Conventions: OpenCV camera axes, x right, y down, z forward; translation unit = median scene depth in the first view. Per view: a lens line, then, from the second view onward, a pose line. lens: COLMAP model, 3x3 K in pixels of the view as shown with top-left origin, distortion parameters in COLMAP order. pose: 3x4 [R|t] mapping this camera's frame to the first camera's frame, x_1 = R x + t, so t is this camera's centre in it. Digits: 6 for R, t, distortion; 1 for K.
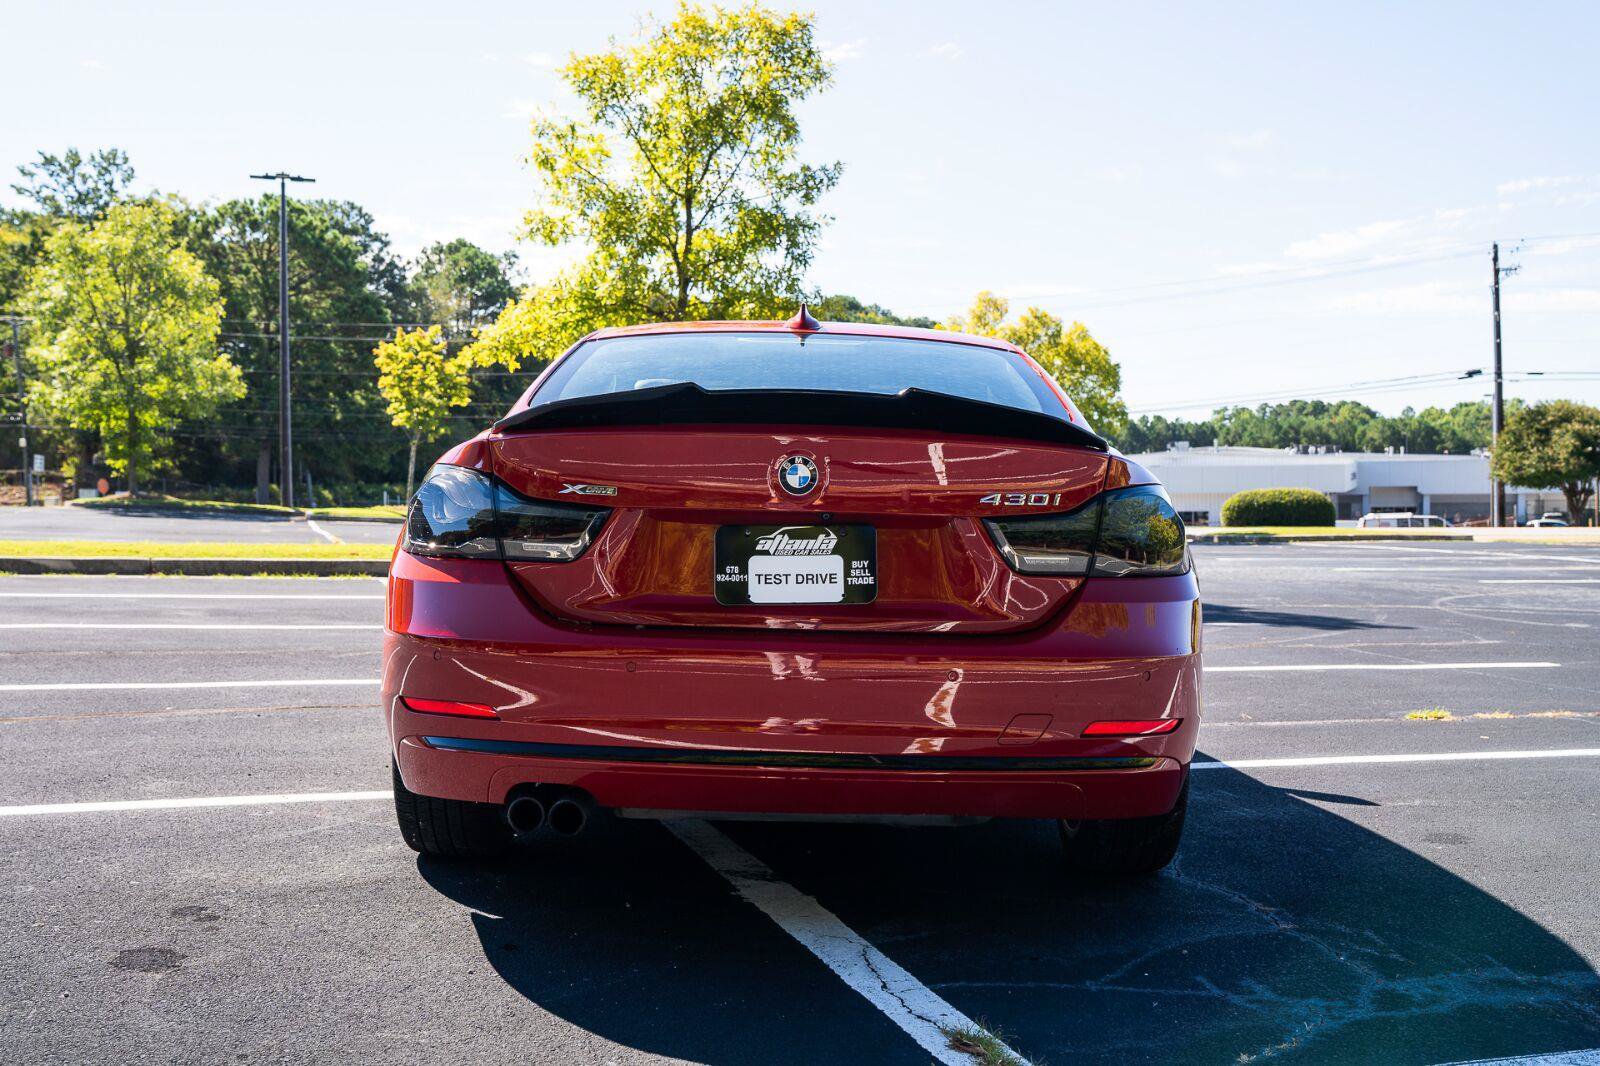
lens RADIAL K [[1603.4, 0, 796.7], [0, 1603.4, 538.3], [0, 0, 1]] dist [0.007763, 0.165743]
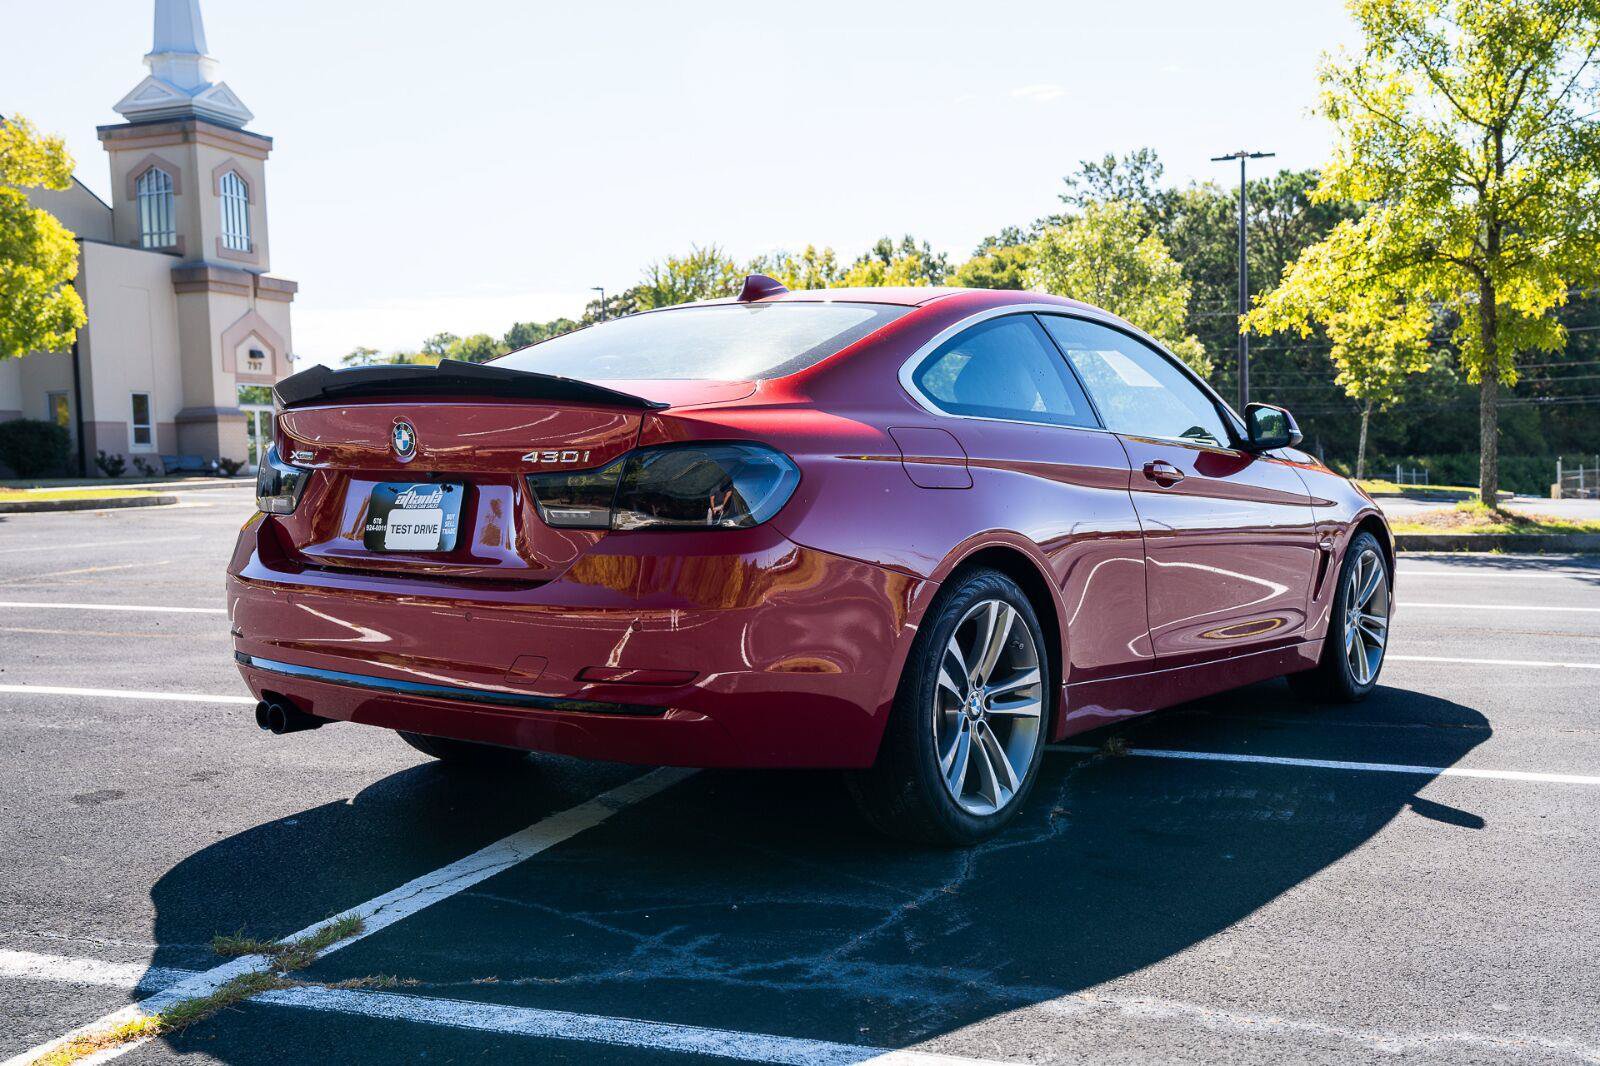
lens RADIAL K [[1607.4, 0, 791.0], [0, 1607.4, 534.9], [0, 0, 1]] dist [-0.000926, 0.168833]
pose [[0.802507, 0.009323, -0.596570, 0.037109], [-0.001554, 0.999907, 0.013536, 0.000541], [0.596641, -0.009936, 0.802447, 0.009390]]
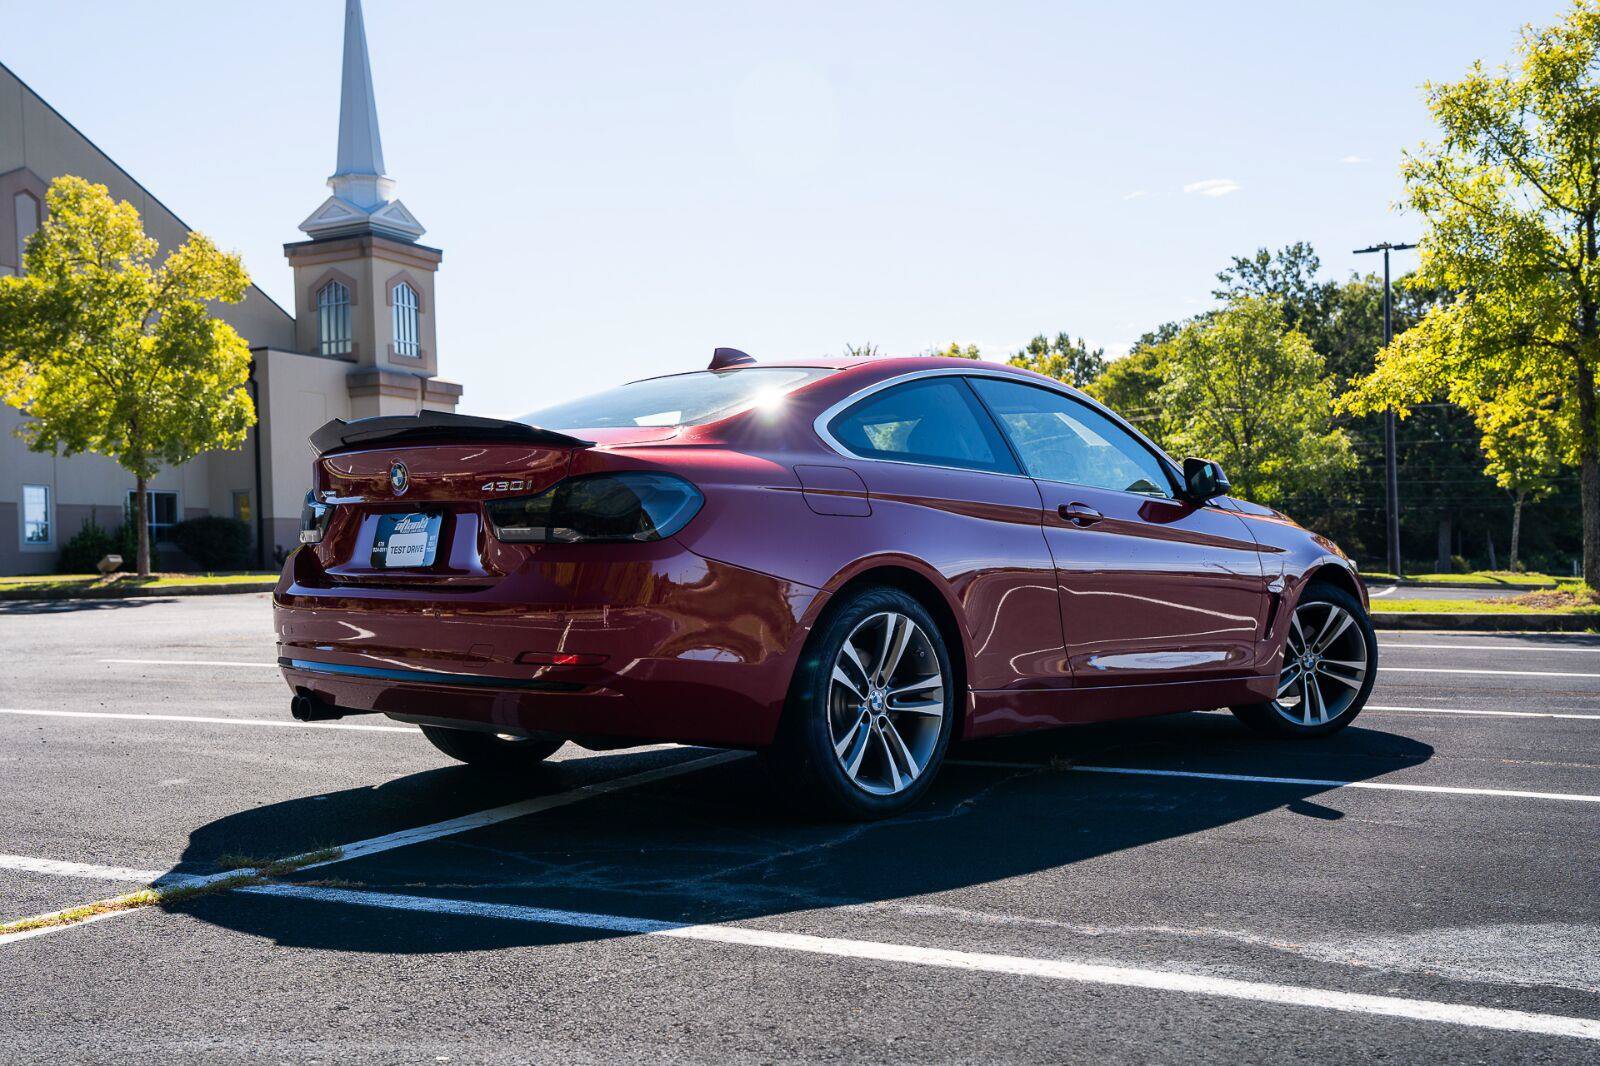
lens RADIAL K [[1603.4, 0, 796.7], [0, 1603.4, 538.3], [0, 0, 1]] dist [0.007763, 0.165743]
pose [[0.741173, -0.027542, -0.670749, 0.049710], [-0.004041, 0.998957, -0.045485, 0.003223], [0.671302, 0.036423, 0.740289, 0.006988]]
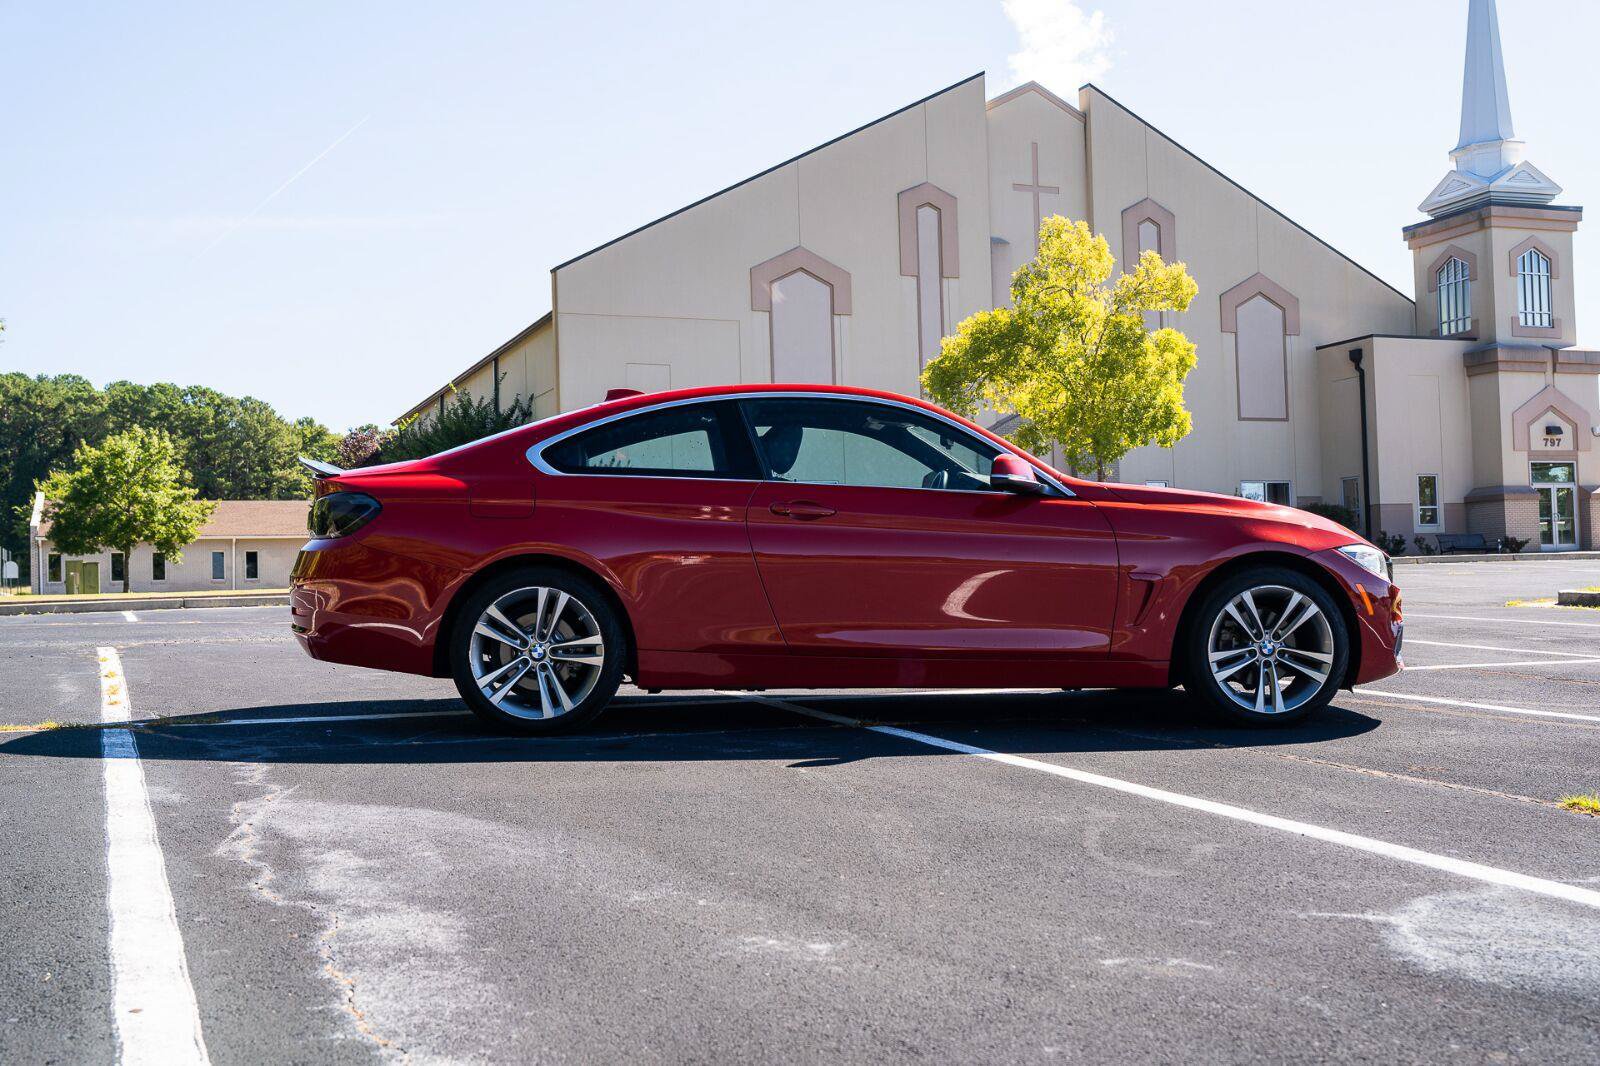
lens RADIAL K [[1607.4, 0, 791.0], [0, 1607.4, 534.9], [0, 0, 1]] dist [-0.000926, 0.168833]
pose [[0.077939, -0.027825, -0.996570, 0.095037], [-0.018930, 0.999389, -0.029384, 0.002771], [0.996778, 0.021156, 0.077364, 0.060216]]
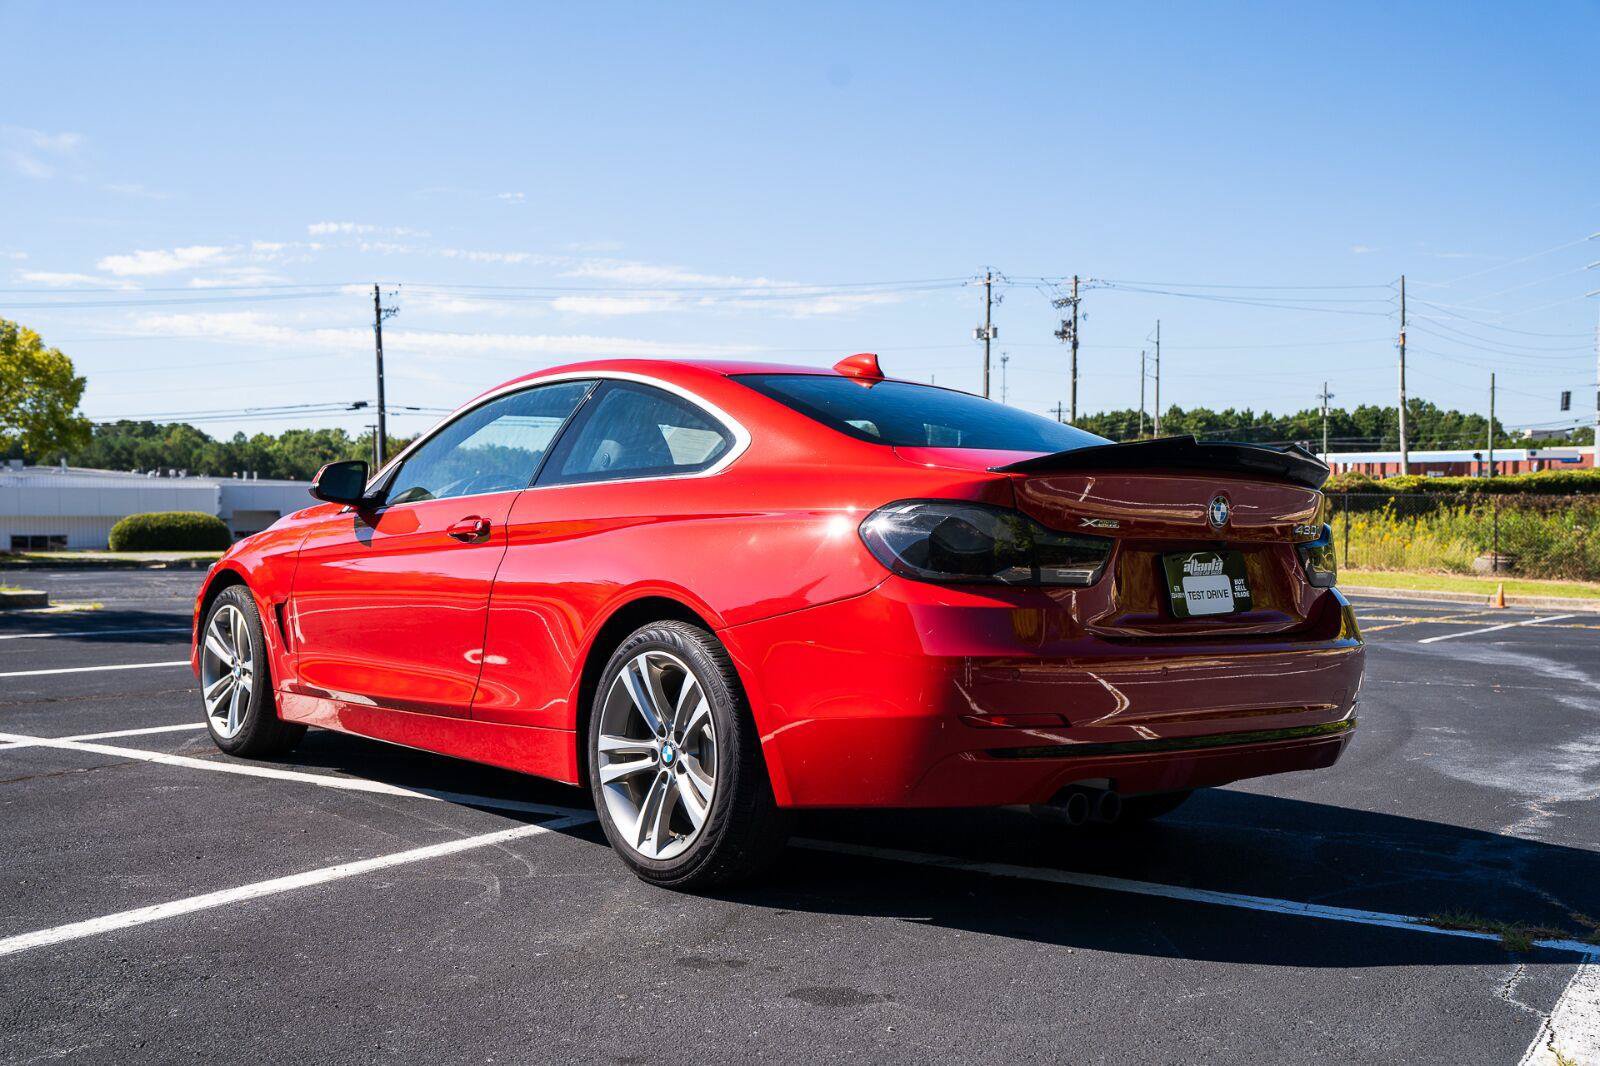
lens RADIAL K [[1603.4, 0, 796.7], [0, 1603.4, 538.3], [0, 0, 1]] dist [0.007763, 0.165743]
pose [[0.764123, -0.004242, 0.645056, -0.042762], [0.013786, 0.999857, -0.009756, -0.000439], [-0.644923, 0.016348, 0.764073, 0.010257]]
